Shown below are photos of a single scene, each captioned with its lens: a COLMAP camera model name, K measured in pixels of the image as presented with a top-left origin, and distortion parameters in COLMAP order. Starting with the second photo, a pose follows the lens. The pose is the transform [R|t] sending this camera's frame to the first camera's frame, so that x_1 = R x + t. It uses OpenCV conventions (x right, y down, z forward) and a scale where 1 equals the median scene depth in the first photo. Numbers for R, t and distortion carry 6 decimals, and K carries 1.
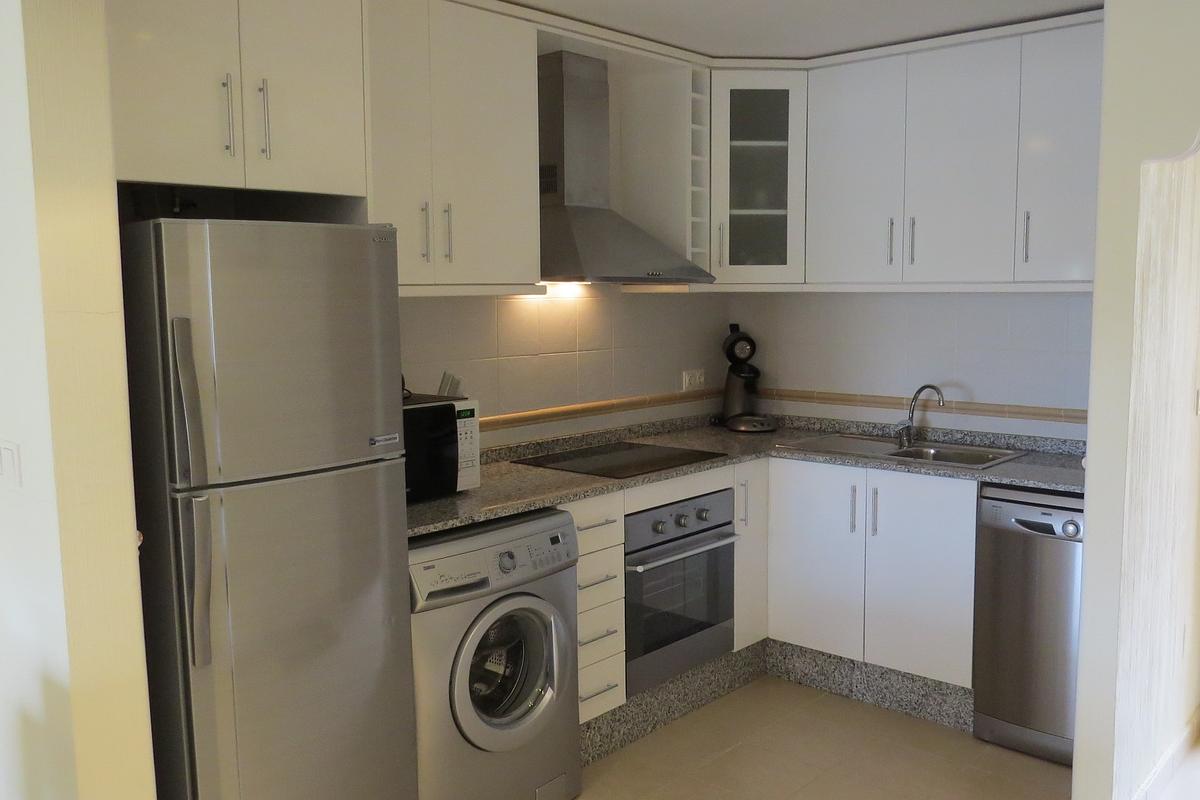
lens RADIAL K [[1023.6, 0, 599.6], [0, 1023.6, 404.3], [0, 0, 1]] dist [-0.033608, 0.021105]
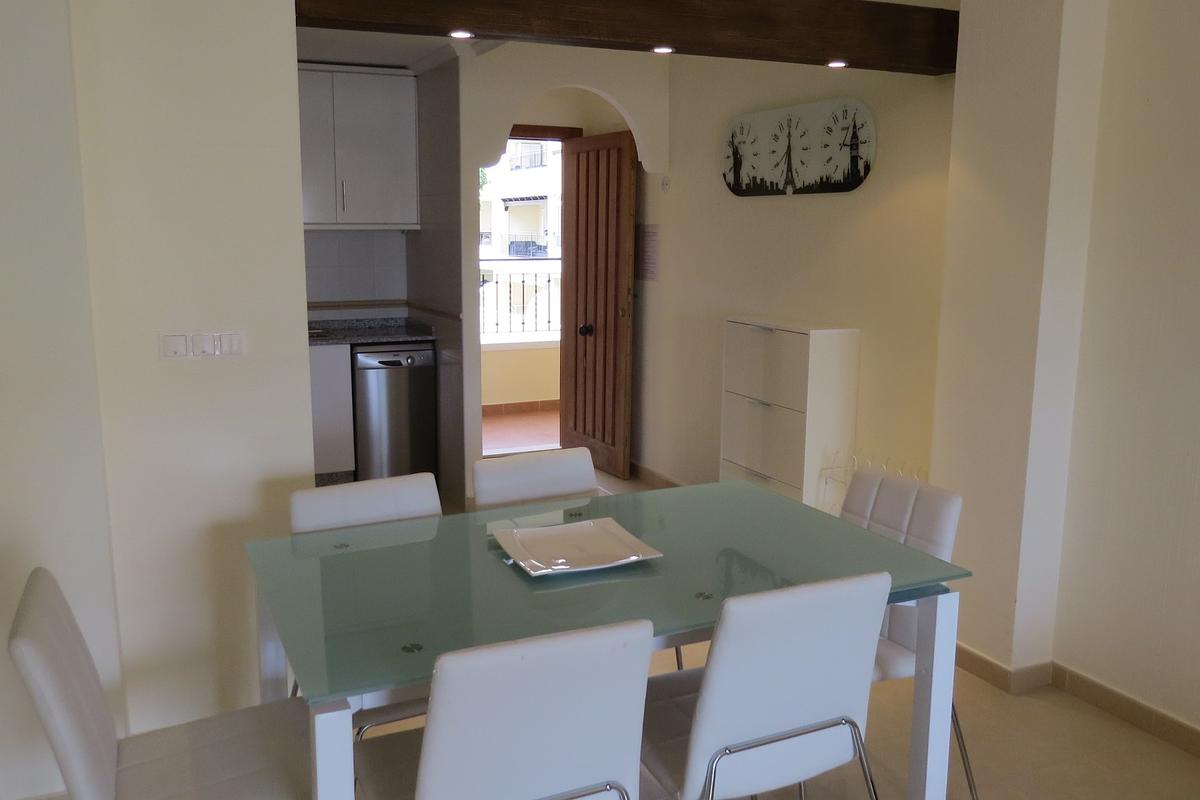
lens RADIAL K [[1023.6, 0, 599.8], [0, 1023.6, 394.0], [0, 0, 1]] dist [-0.033608, 0.021105]
pose [[0.386556, -0.143727, 0.910998, -0.893670], [0.094187, 0.988770, 0.116032, 0.000600], [-0.917444, 0.040951, 0.395752, -0.026594]]
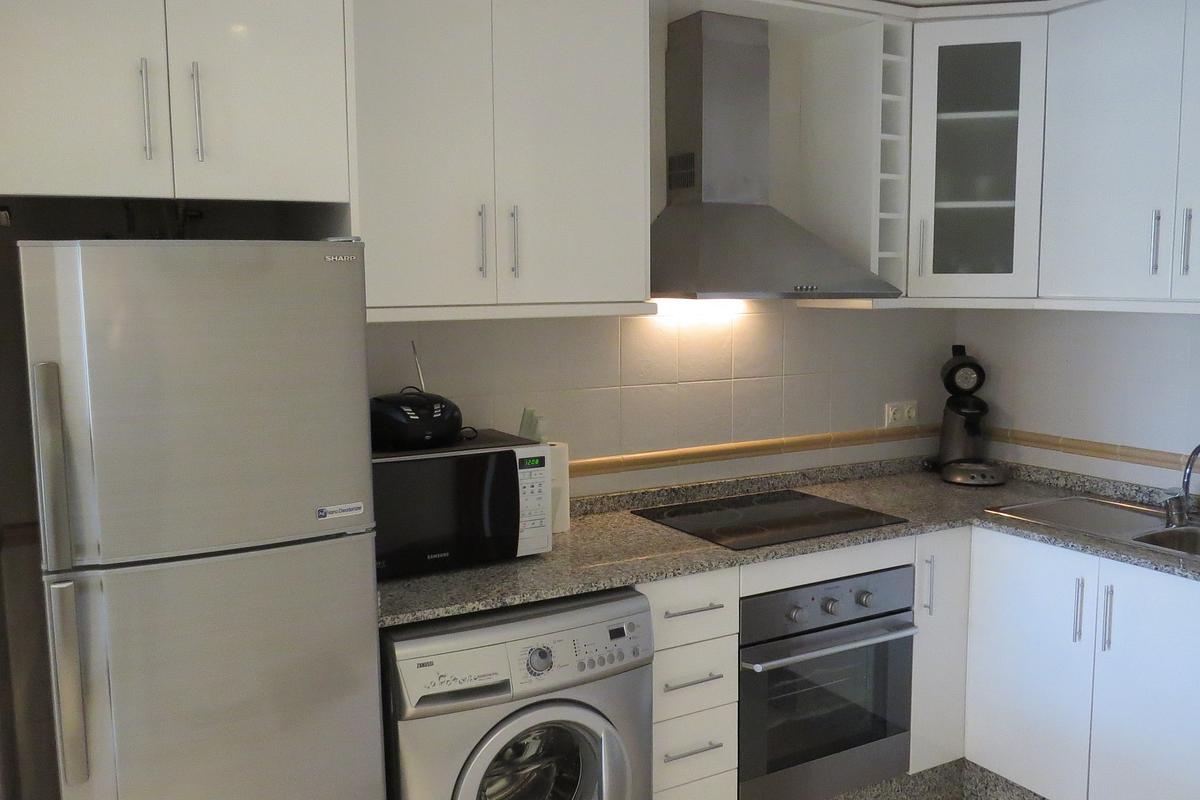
lens RADIAL K [[1023.6, 0, 597.7], [0, 1023.6, 398.7], [0, 0, 1]] dist [-0.033608, 0.021105]
pose [[0.948215, 0.038216, -0.315322, 0.141694], [-0.036646, 0.999269, 0.010909, -0.042669], [0.315508, 0.001211, 0.948922, 0.195457]]
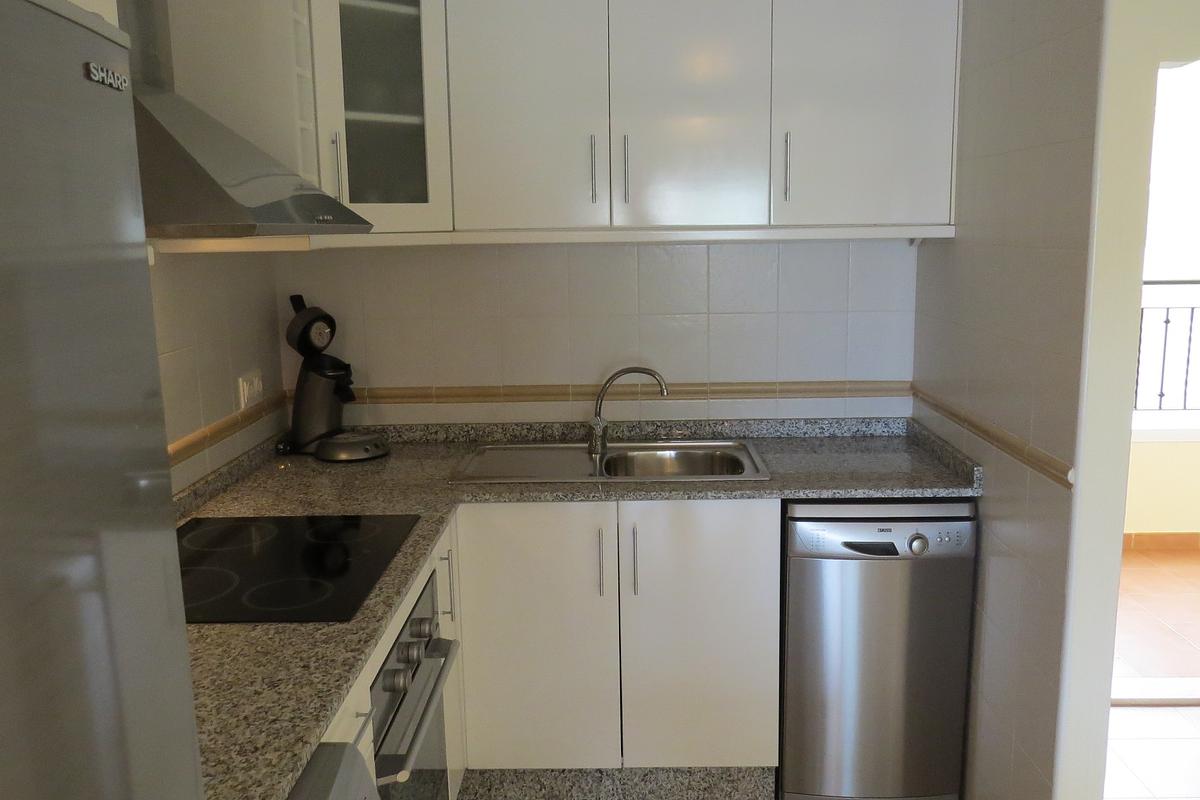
lens RADIAL K [[1023.6, 0, 597.2], [0, 1023.6, 394.7], [0, 0, 1]] dist [-0.033608, 0.021105]
pose [[0.757178, -0.115331, 0.642946, -0.177225], [0.083601, 0.993305, 0.079724, -0.062213], [-0.647836, -0.006614, 0.761751, 0.465964]]
